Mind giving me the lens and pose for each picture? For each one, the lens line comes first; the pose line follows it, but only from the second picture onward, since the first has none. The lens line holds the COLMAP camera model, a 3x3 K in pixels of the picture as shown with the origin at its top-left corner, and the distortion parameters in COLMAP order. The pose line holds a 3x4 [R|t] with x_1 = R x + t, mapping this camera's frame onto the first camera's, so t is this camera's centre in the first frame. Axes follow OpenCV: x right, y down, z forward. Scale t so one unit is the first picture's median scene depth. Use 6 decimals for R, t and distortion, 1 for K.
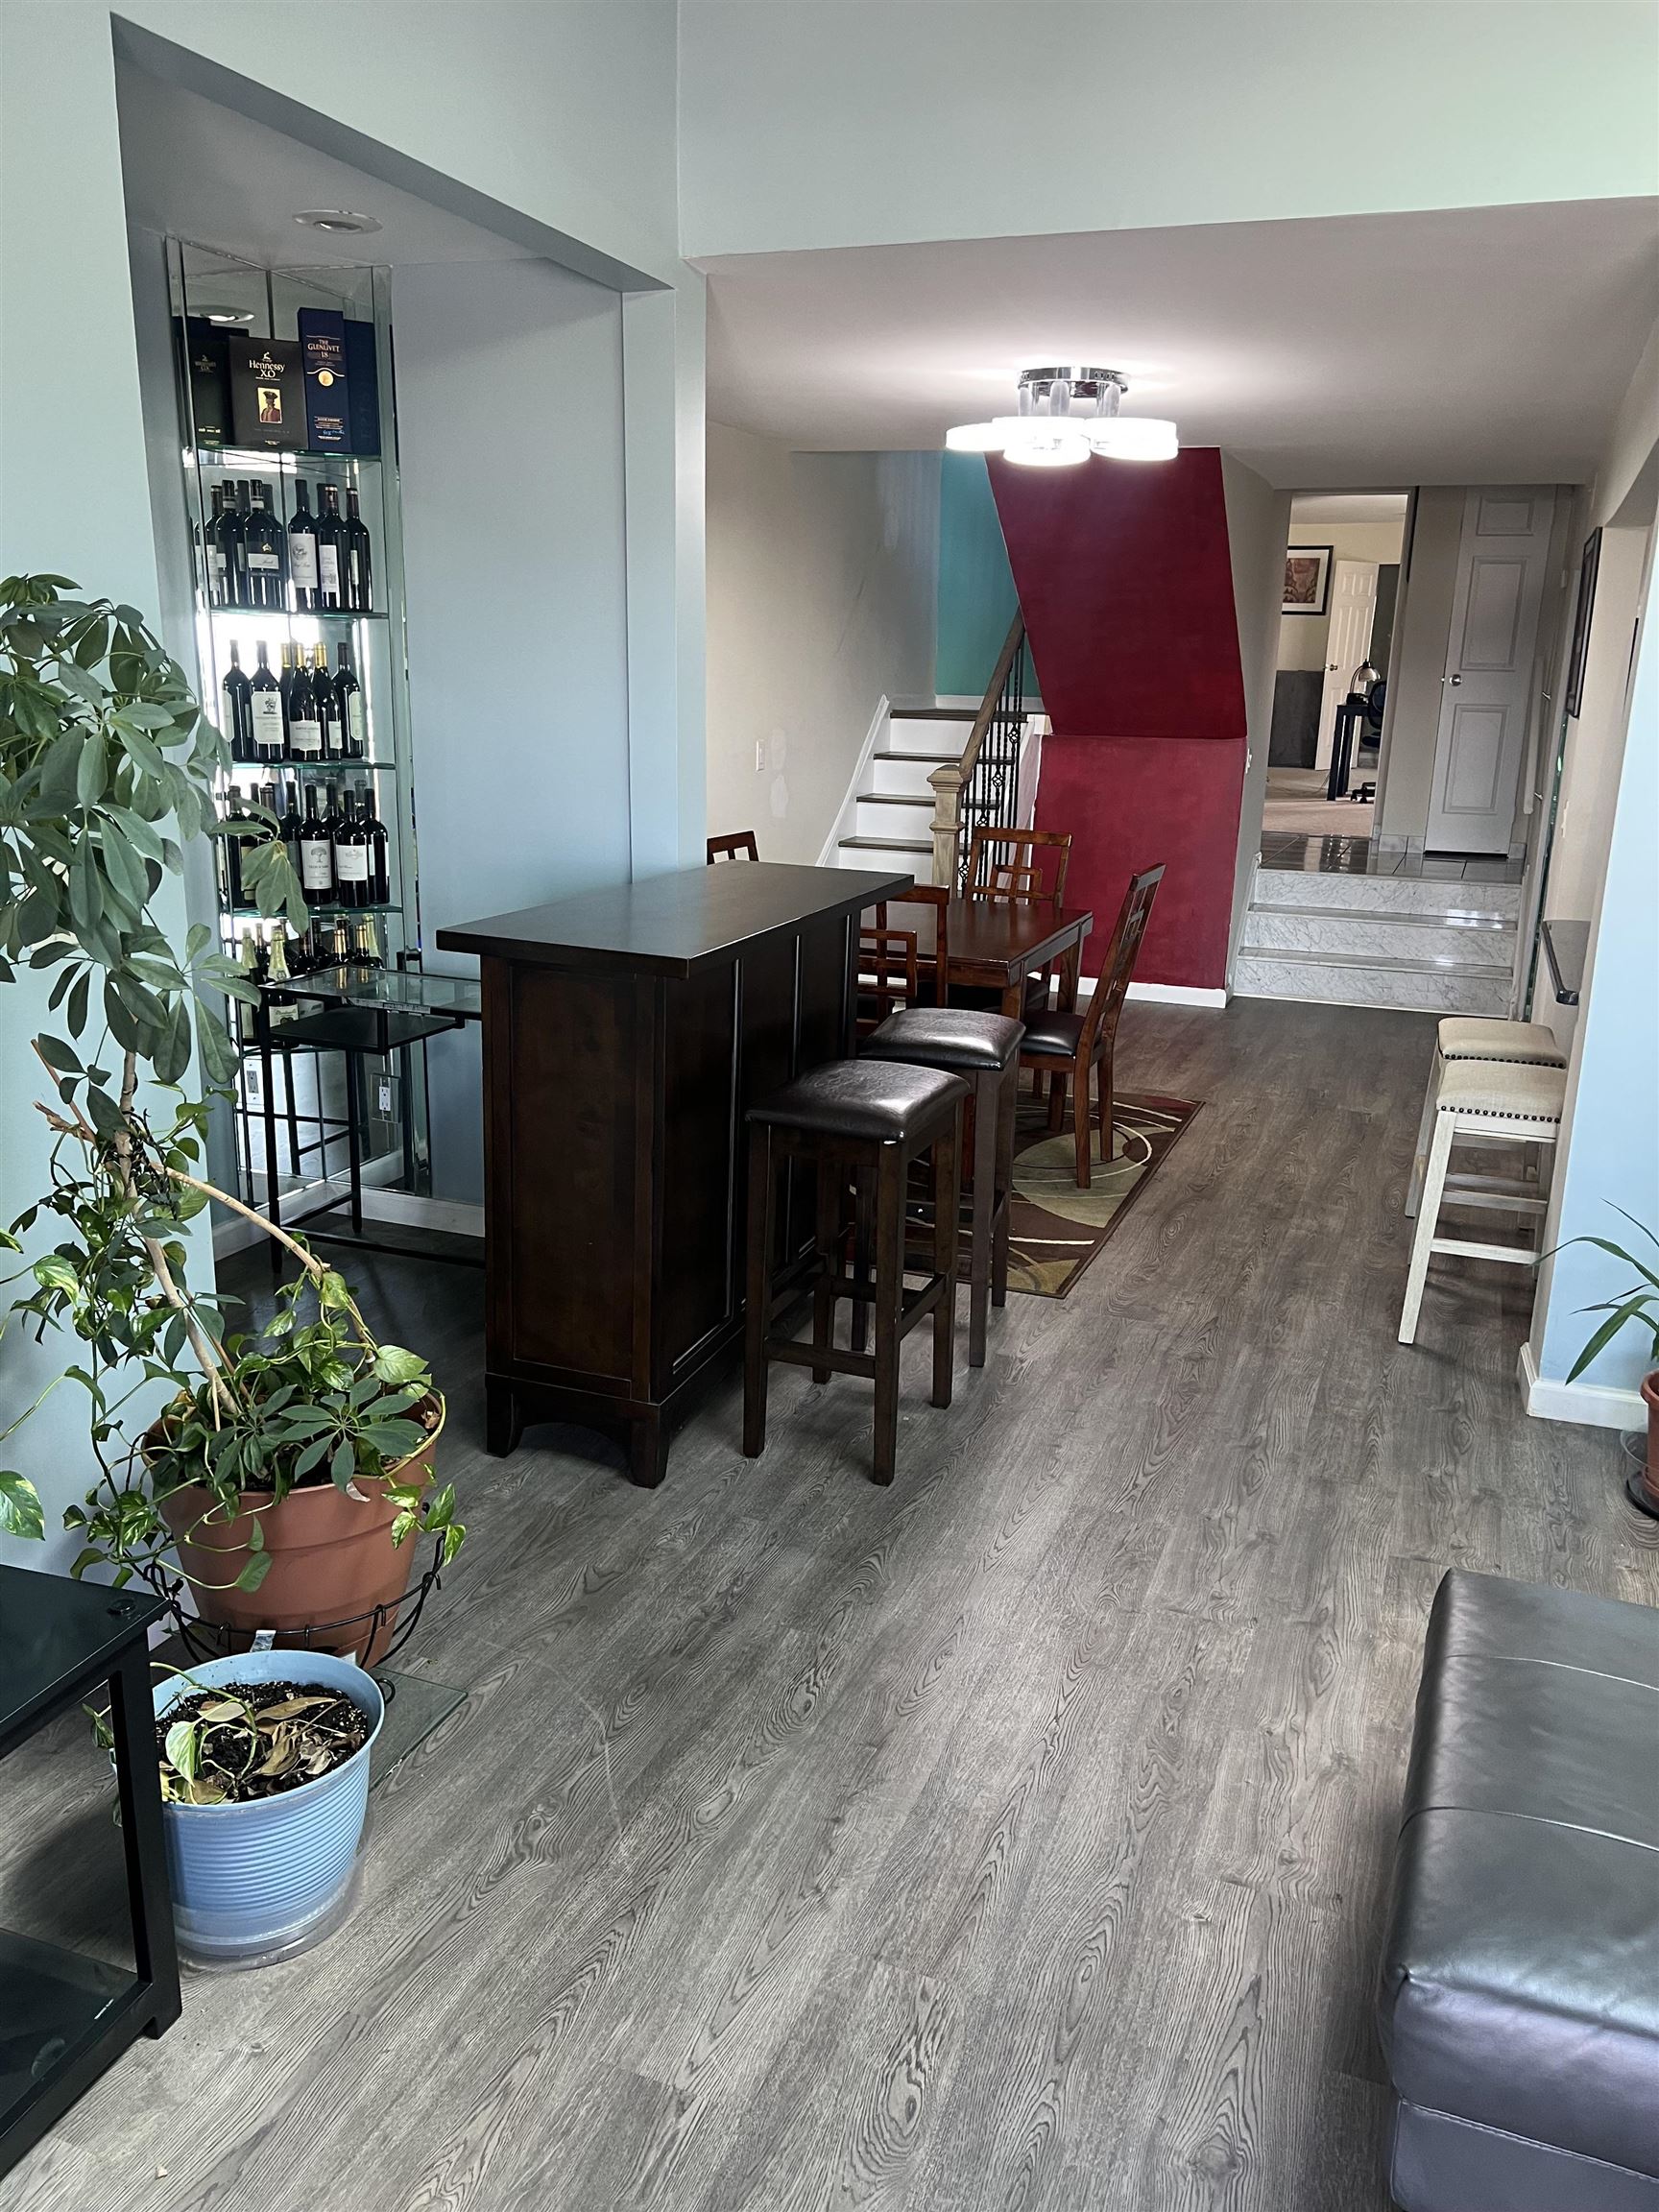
lens RADIAL K [[1659.1, 0, 844.0], [0, 1659.1, 1127.1], [0, 0, 1]] dist [0.048065, -0.044699]
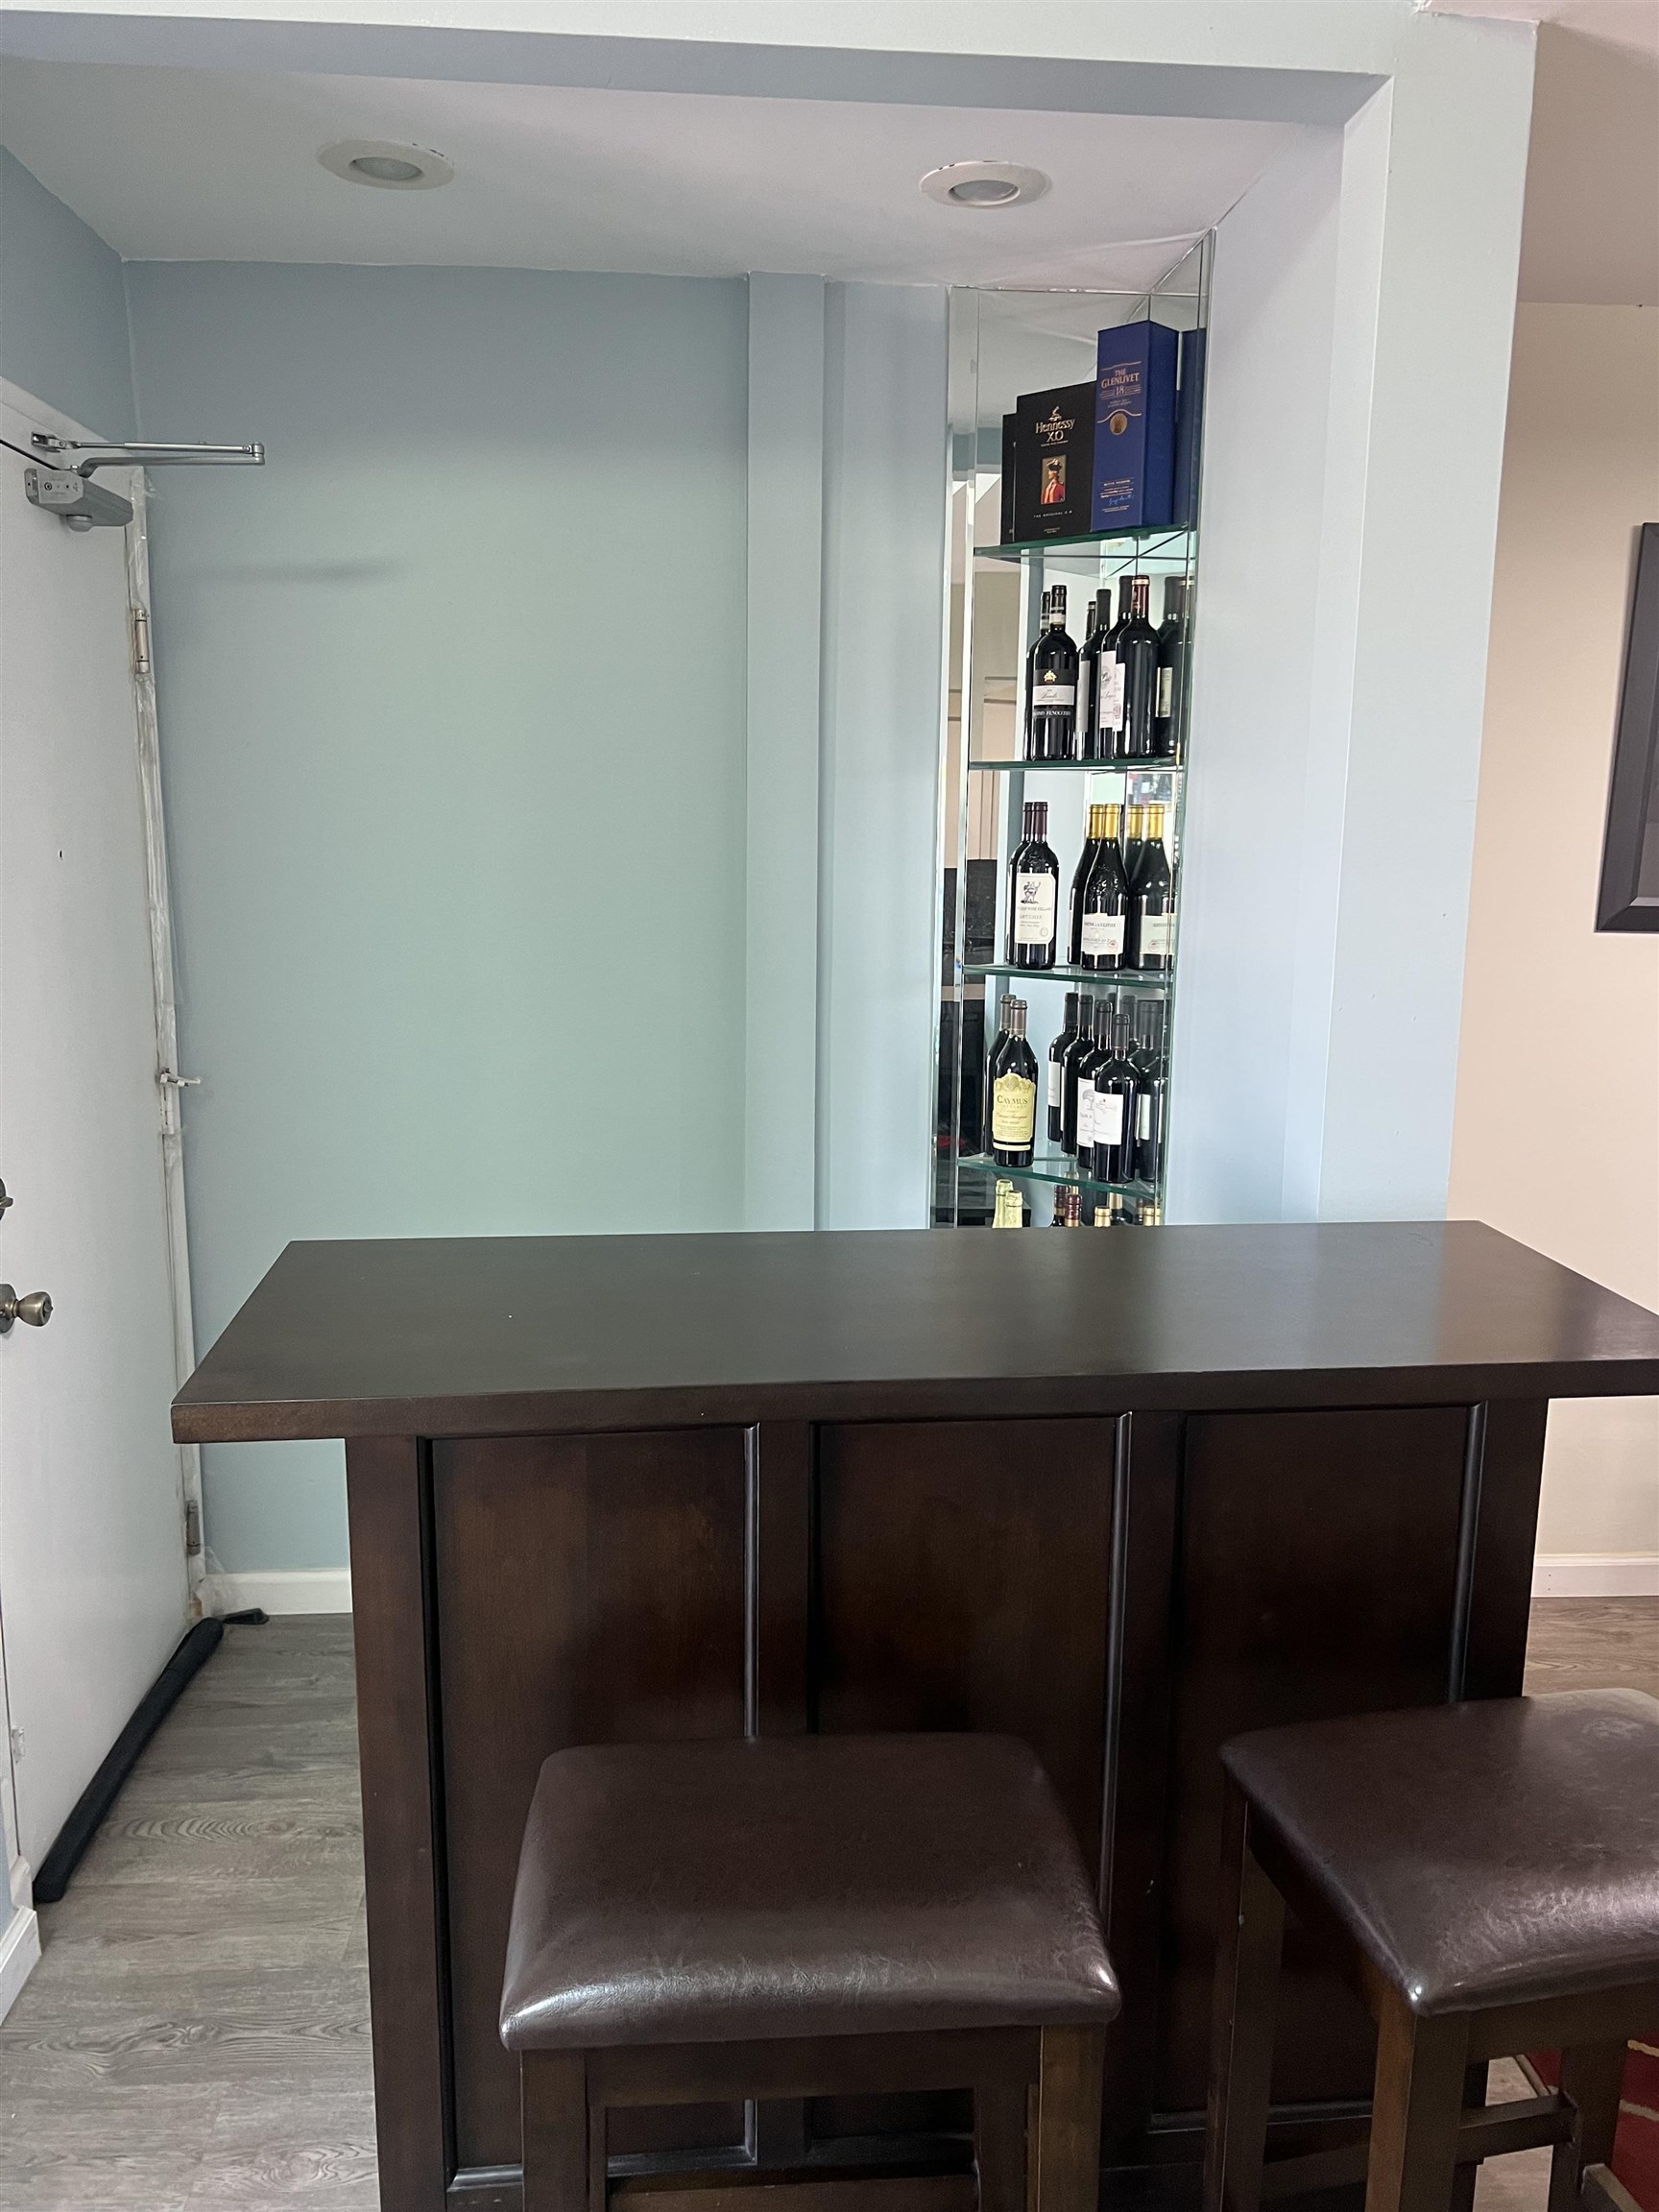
lens RADIAL K [[1659.1, 0, 829.9], [0, 1659.1, 1111.1], [0, 0, 1]] dist [0.048065, -0.044699]
pose [[0.423617, 0.137950, -0.895275, 0.305011], [-0.237952, 0.970573, 0.036961, -0.183791], [0.874029, 0.197375, 0.443977, 0.690913]]
